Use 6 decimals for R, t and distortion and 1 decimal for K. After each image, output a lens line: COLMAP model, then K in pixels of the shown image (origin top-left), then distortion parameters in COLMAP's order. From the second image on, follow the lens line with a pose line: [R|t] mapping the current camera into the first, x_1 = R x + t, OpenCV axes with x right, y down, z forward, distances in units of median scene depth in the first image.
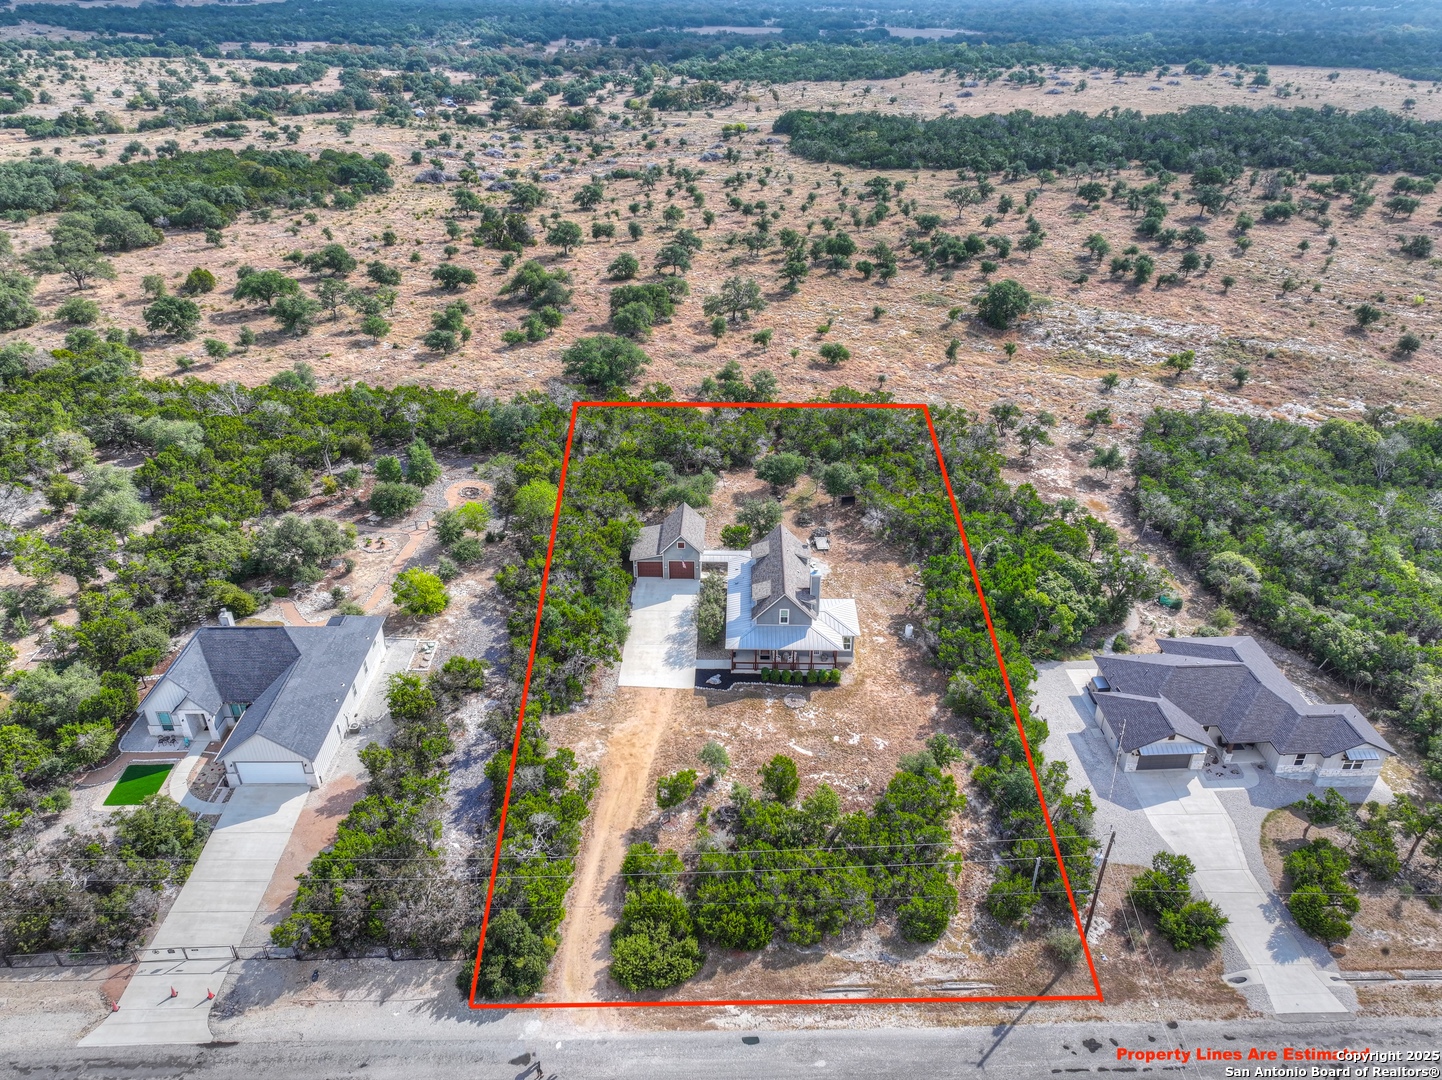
lens RADIAL K [[1013.1, 0, 722.8], [0, 1013.1, 535.8], [0, 0, 1]] dist [0.002048, 0.016341]
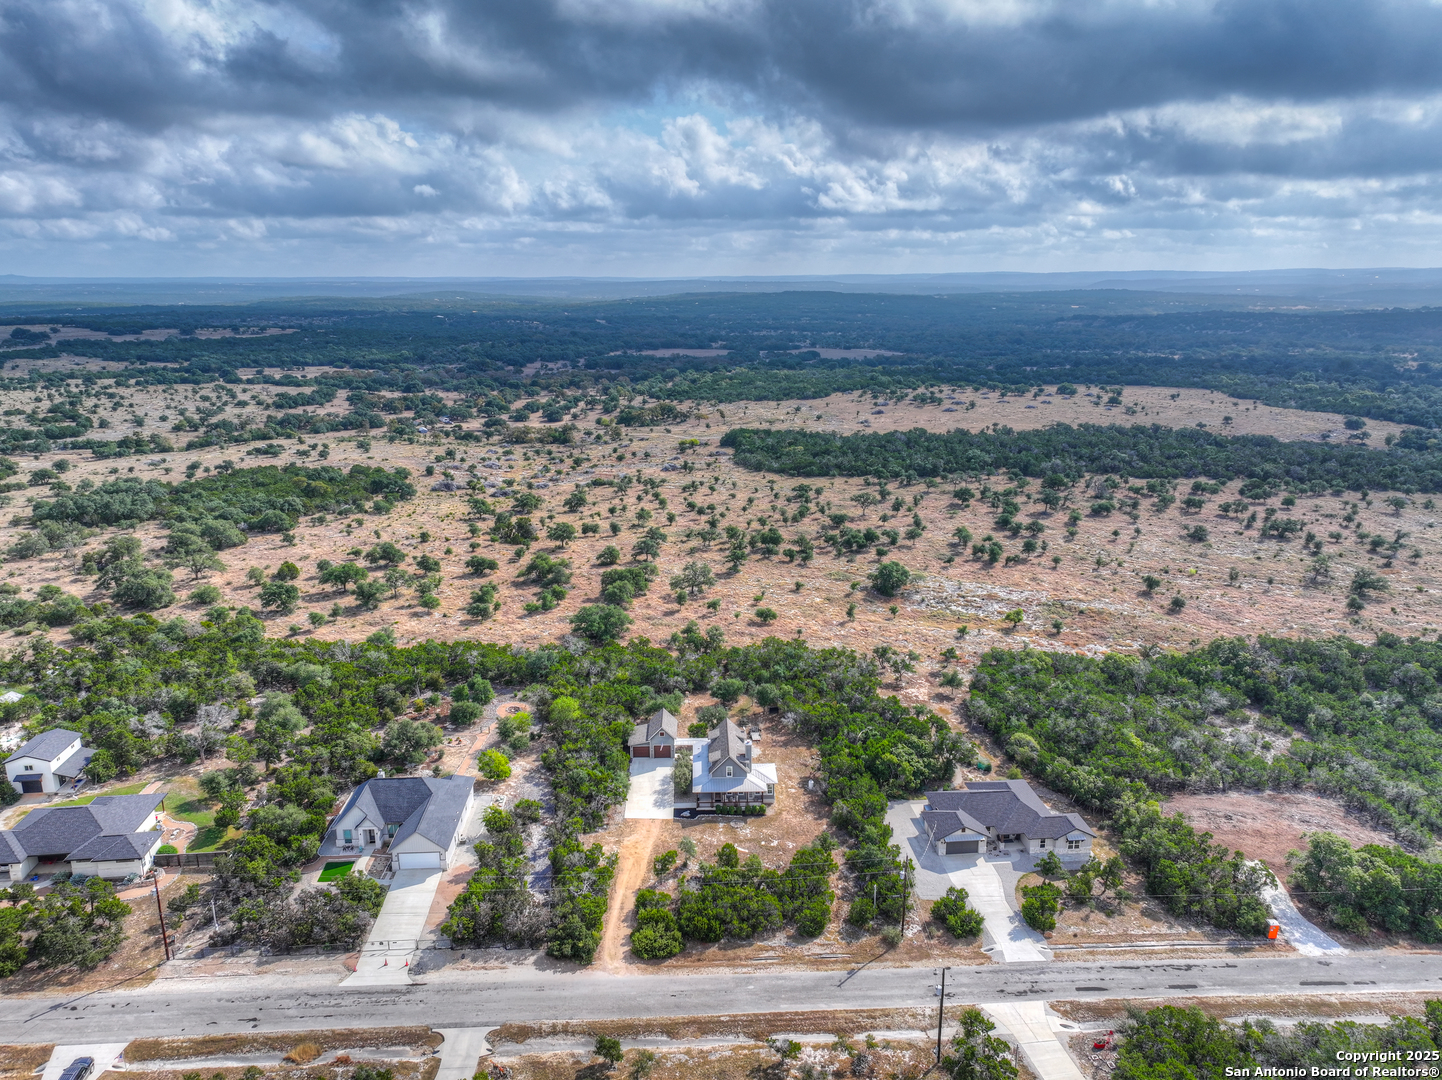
lens RADIAL K [[1013.1, 0, 717.7], [0, 1013.1, 539.5], [0, 0, 1]] dist [0.002048, 0.016341]
pose [[0.999125, -0.013892, 0.039437, -0.008742], [0.023867, 0.963919, -0.265125, 0.086150], [-0.034331, 0.265834, 0.963407, -0.358316]]
